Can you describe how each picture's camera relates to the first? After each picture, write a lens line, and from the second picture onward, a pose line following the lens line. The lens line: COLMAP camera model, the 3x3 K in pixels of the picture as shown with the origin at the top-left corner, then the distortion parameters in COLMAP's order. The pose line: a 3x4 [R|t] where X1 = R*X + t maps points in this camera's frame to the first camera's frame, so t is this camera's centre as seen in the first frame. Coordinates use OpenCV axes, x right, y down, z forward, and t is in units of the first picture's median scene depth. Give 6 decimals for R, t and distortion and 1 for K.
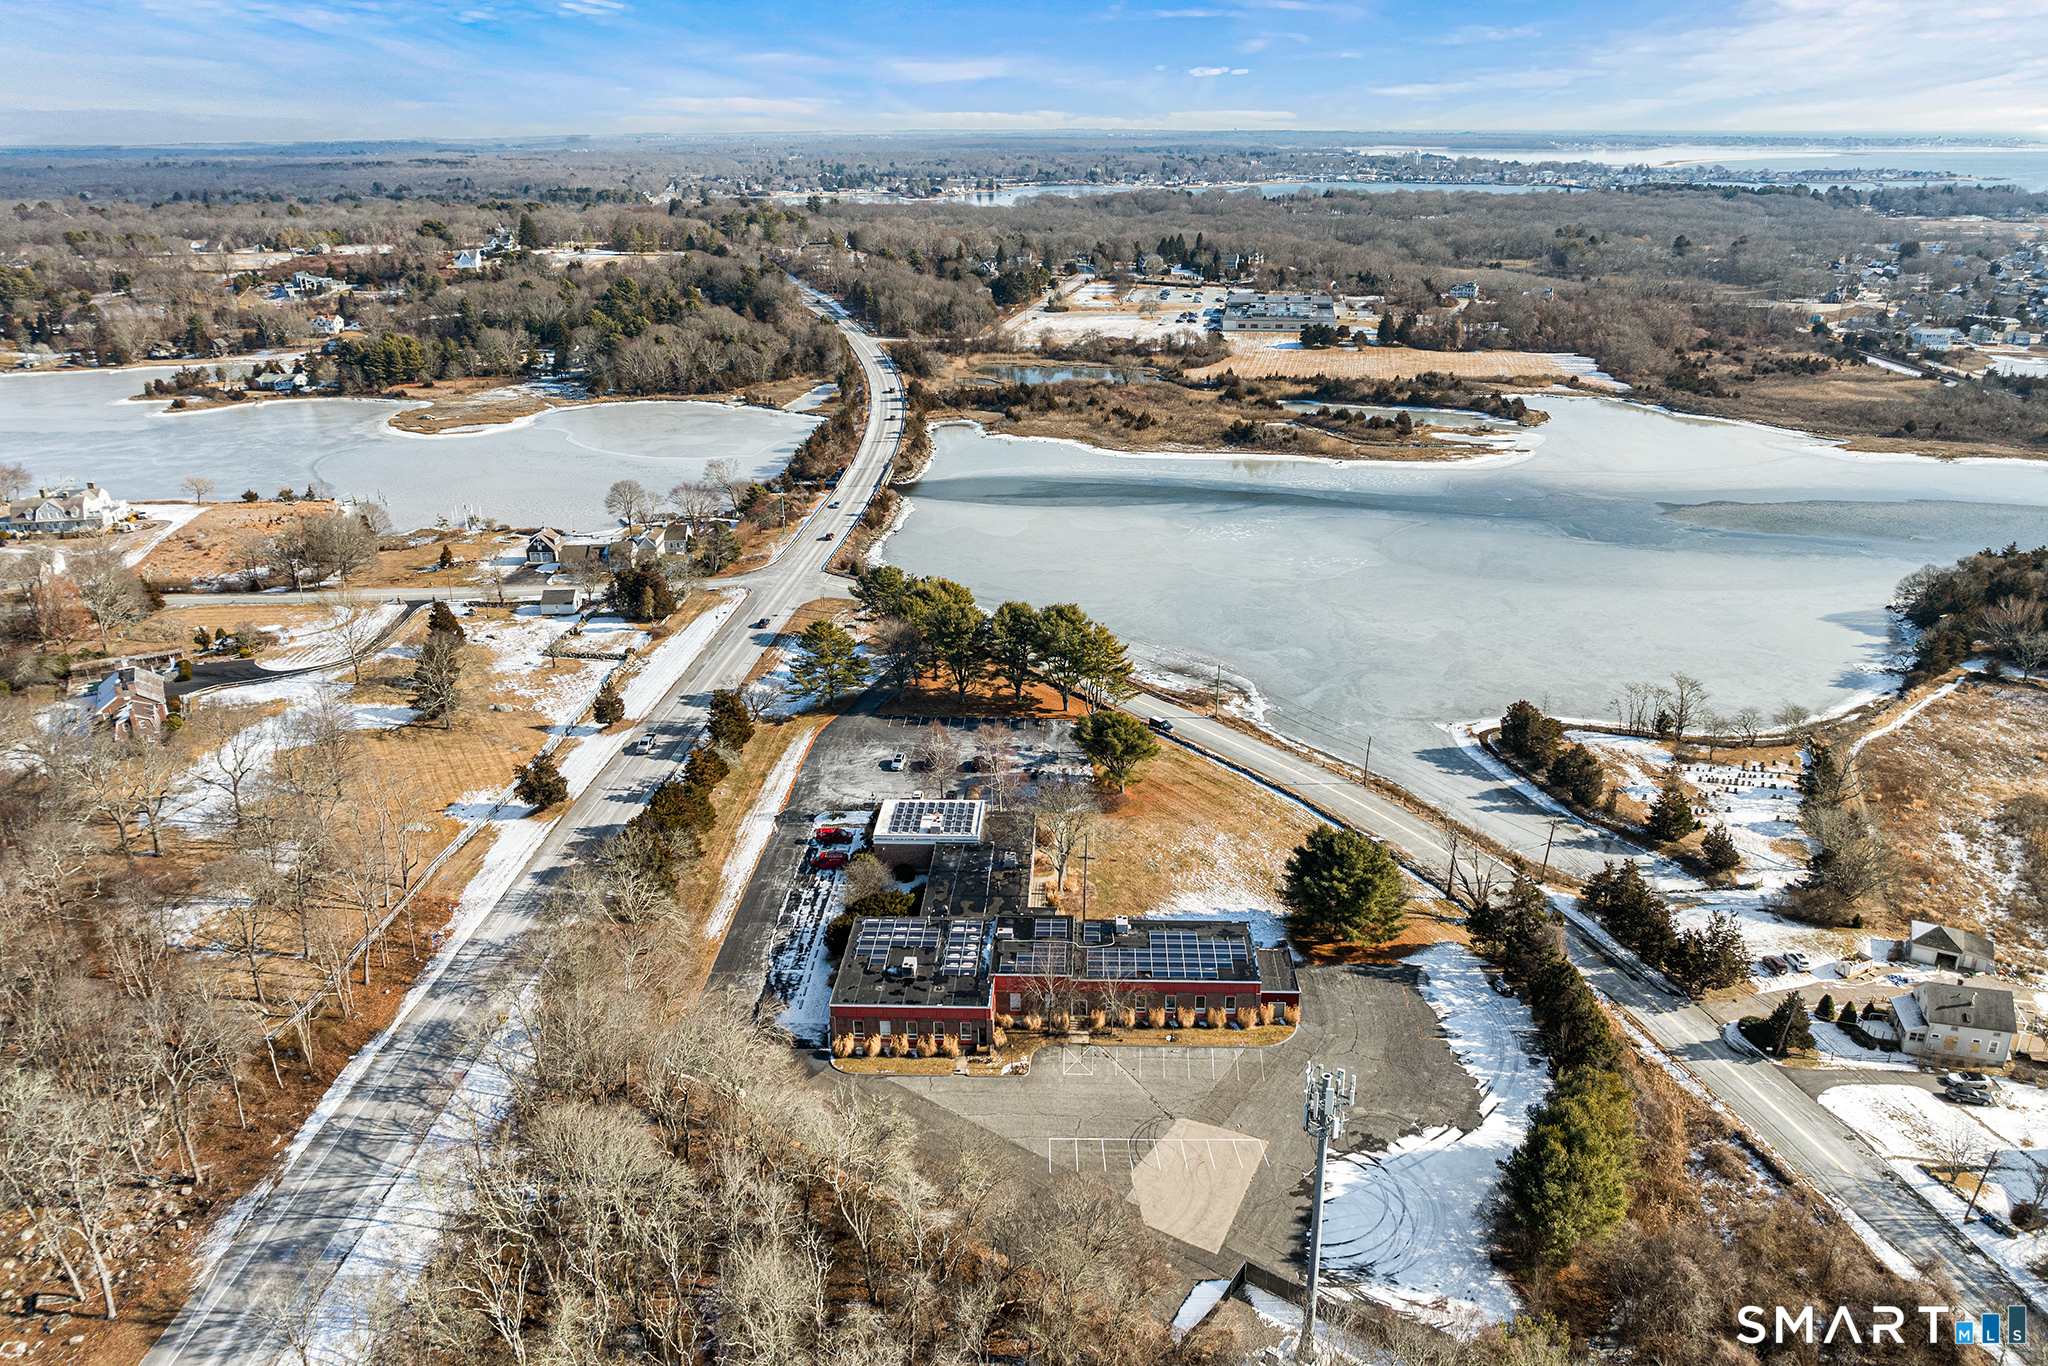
lens RADIAL K [[1397.6, 0, 1031.4], [0, 1397.6, 746.2], [0, 0, 1]] dist [-0.023136, 0.000479]
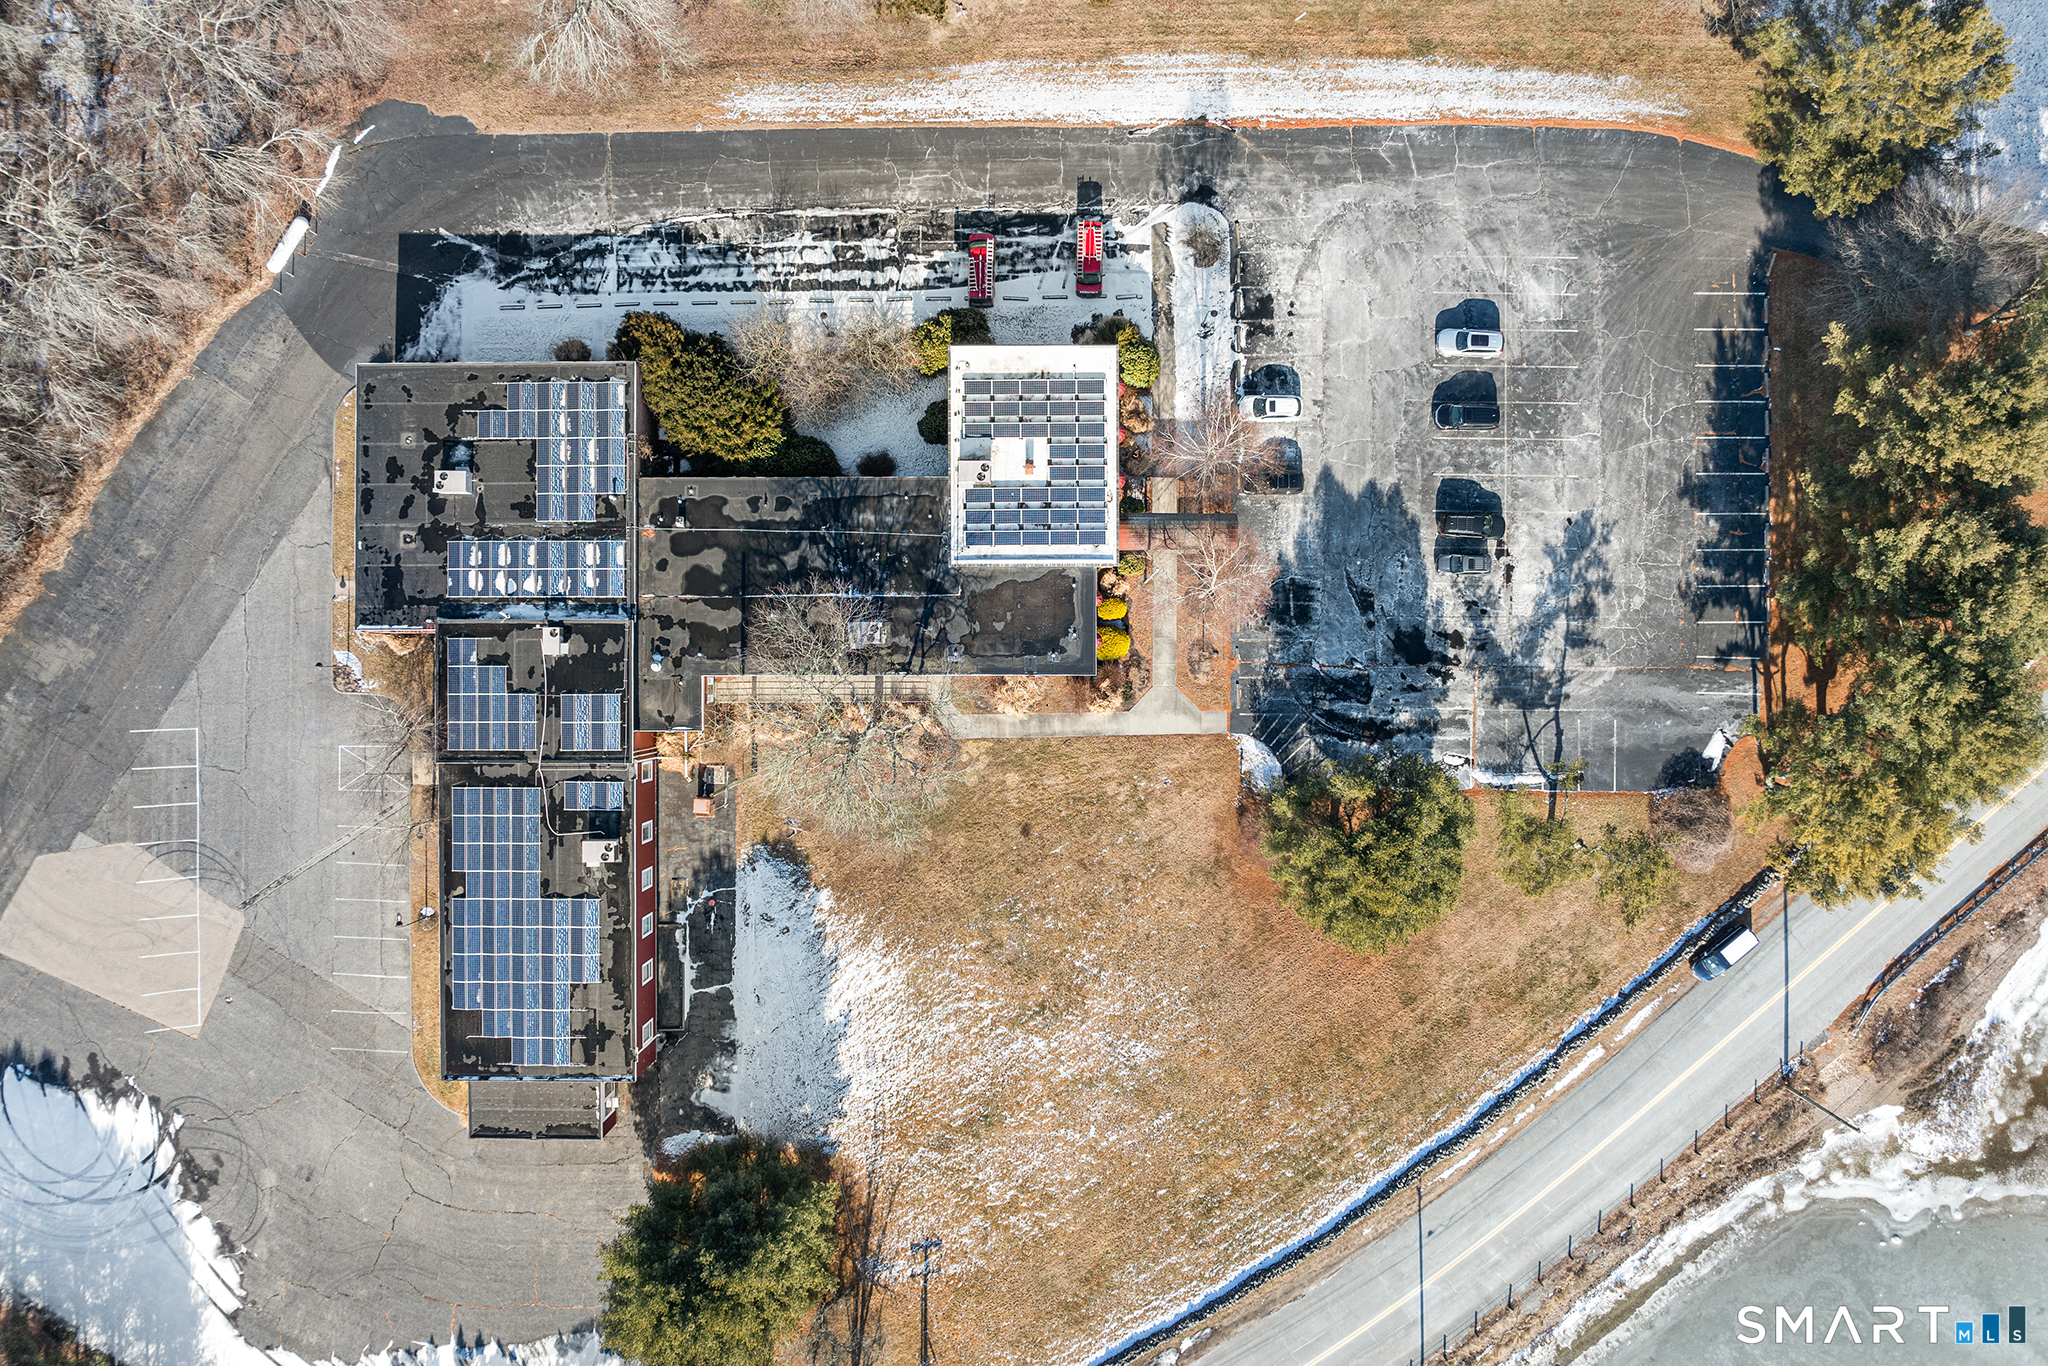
lens RADIAL K [[1442.7, 0, 1024.0], [0, 1442.7, 683.0], [0, 0, 1]] dist [-0.037960, 0.001232]
pose [[0.041859, 0.999070, 0.010380, 0.000044], [-0.400891, 0.007279, 0.916097, -0.409728], [0.915169, -0.042508, 0.400822, 0.825639]]
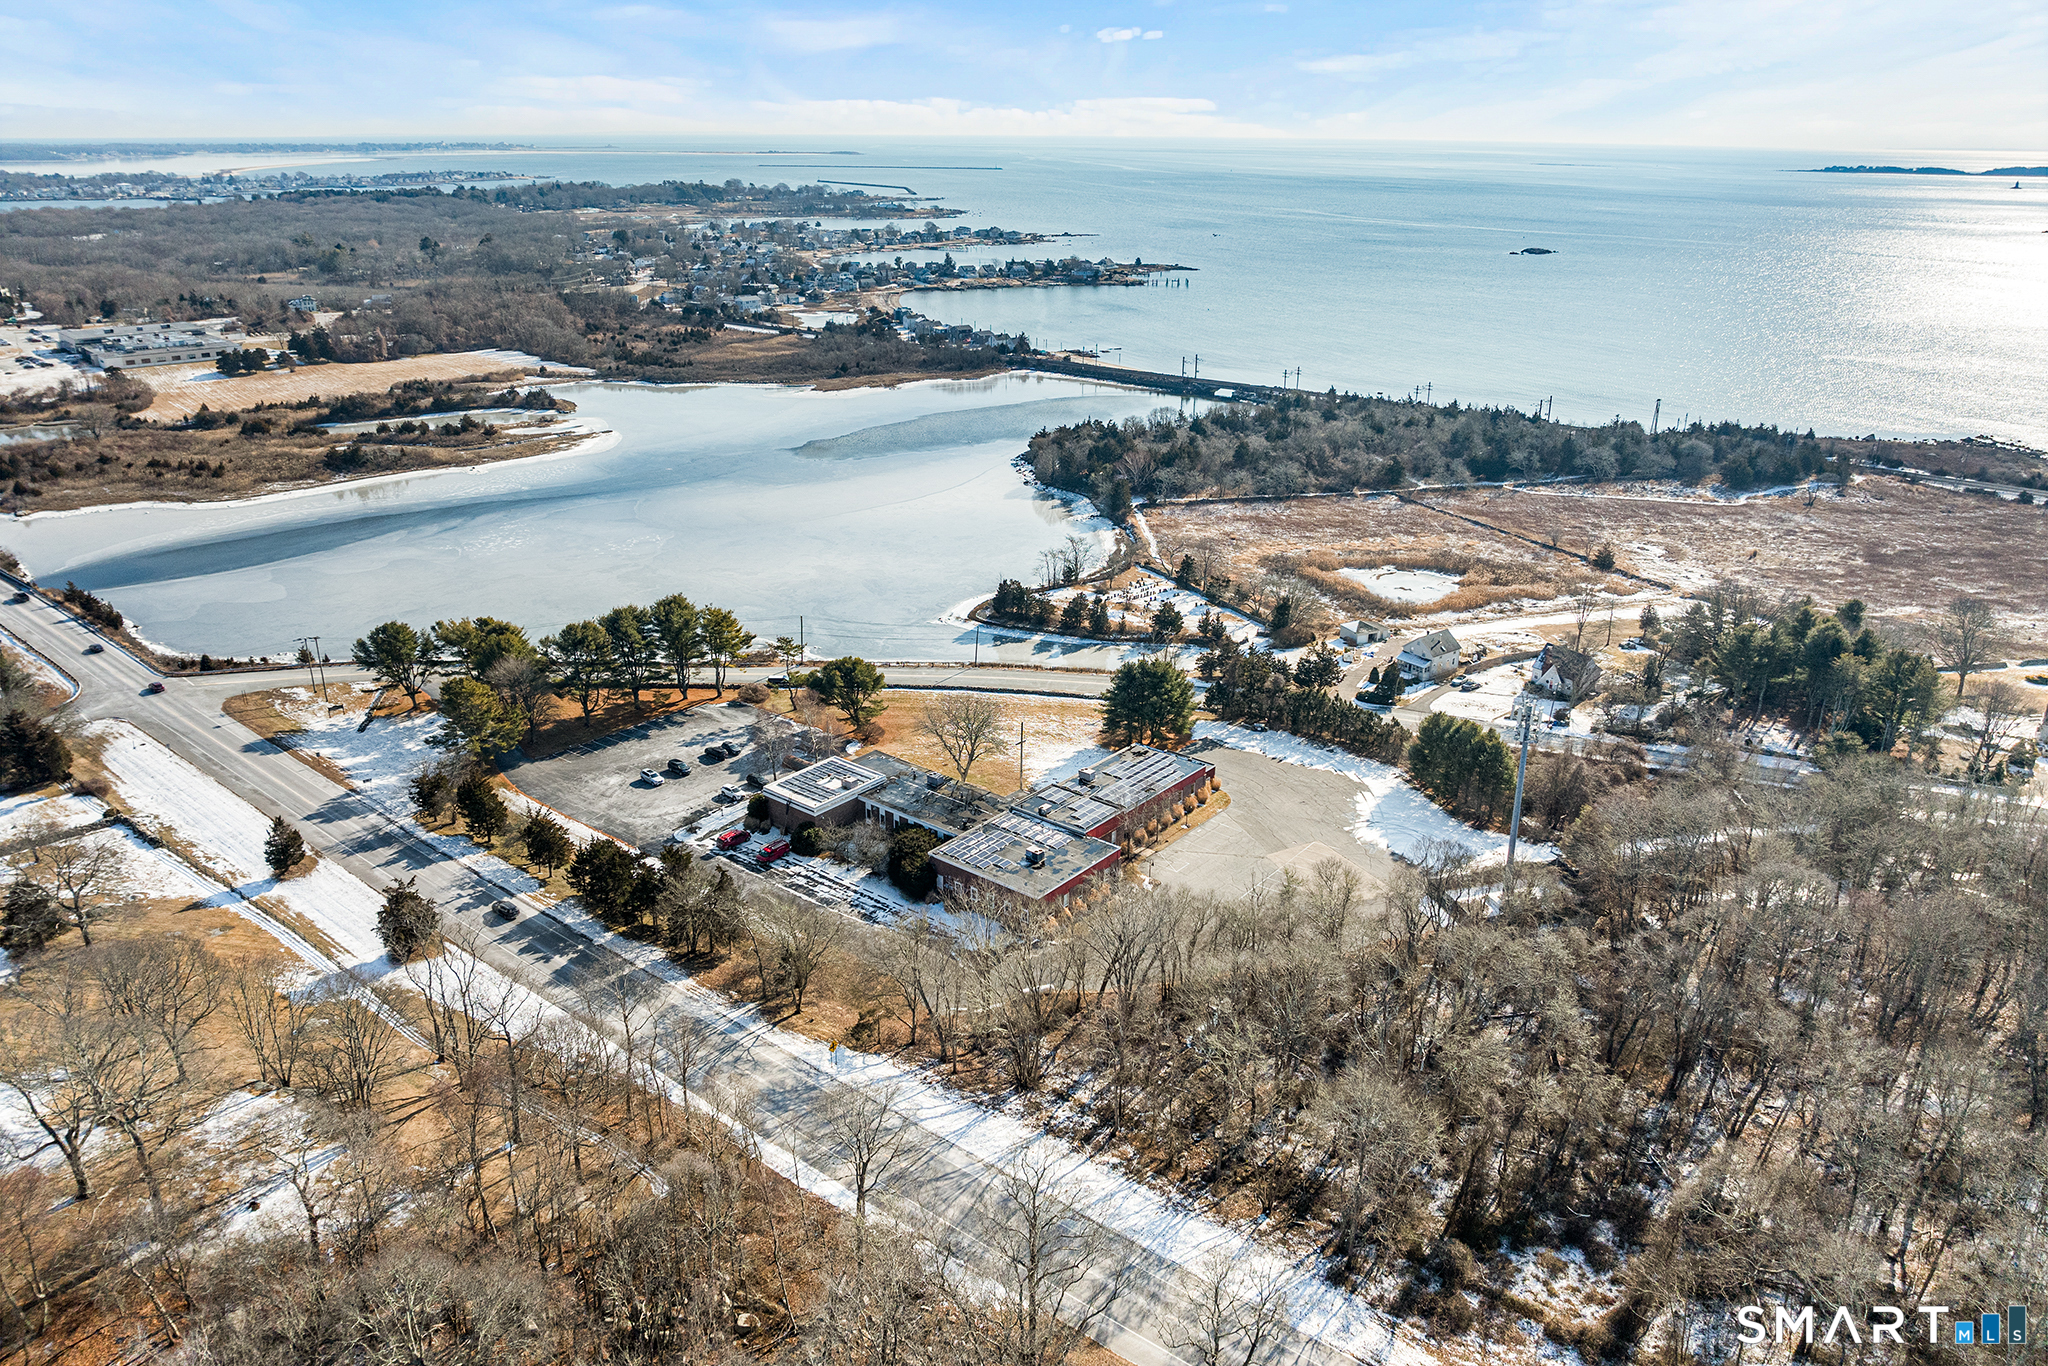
lens RADIAL K [[1378.9, 0, 1019.3], [0, 1378.9, 805.2], [0, 0, 1]] dist [-0.028293, 0.005378]
pose [[0.606086, -0.338837, 0.719617, -0.766324], [0.311857, 0.933517, 0.176896, -0.072732], [-0.731713, 0.117203, 0.671460, 0.201628]]
